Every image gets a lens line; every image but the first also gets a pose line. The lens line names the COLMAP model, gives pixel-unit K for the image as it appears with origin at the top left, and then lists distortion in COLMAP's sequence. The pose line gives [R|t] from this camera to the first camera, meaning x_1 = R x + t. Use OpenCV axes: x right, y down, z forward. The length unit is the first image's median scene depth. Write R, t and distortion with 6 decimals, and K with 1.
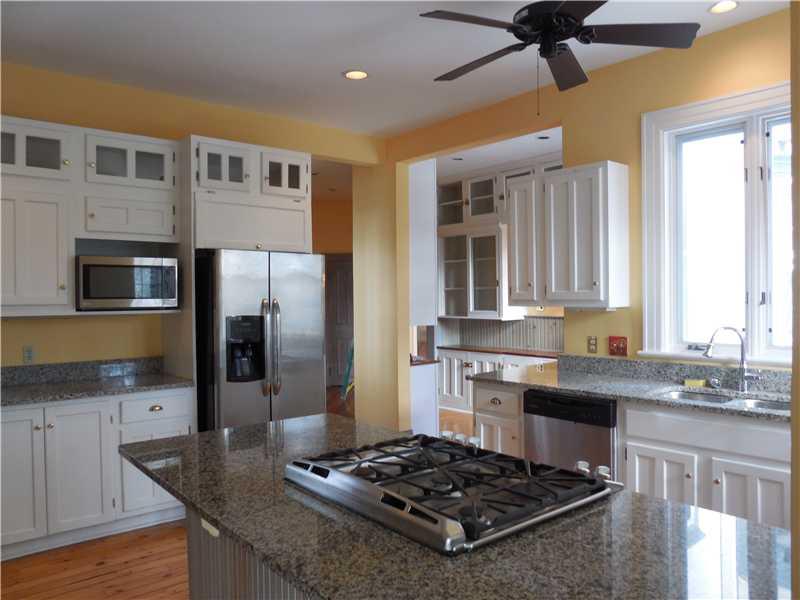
lens RADIAL K [[606.5, 0, 406.0], [0, 606.5, 301.8], [0, 0, 1]] dist [-0.051315, 0.007404]
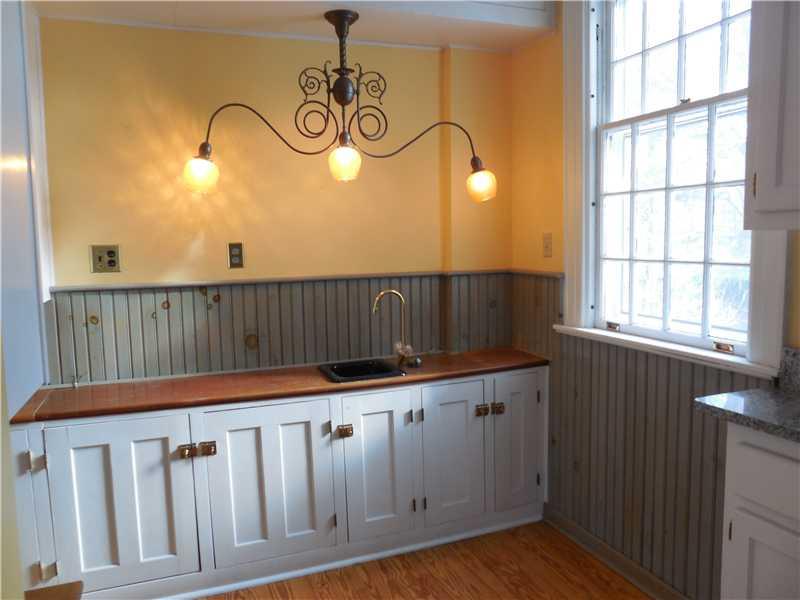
lens RADIAL K [[606.5, 0, 406.0], [0, 606.5, 301.8], [0, 0, 1]] dist [-0.051315, 0.007404]
pose [[0.309558, -0.086937, 0.946898, -0.143737], [0.032355, 0.996198, 0.080886, 0.006031], [-0.950330, 0.005597, 0.311194, 0.766671]]
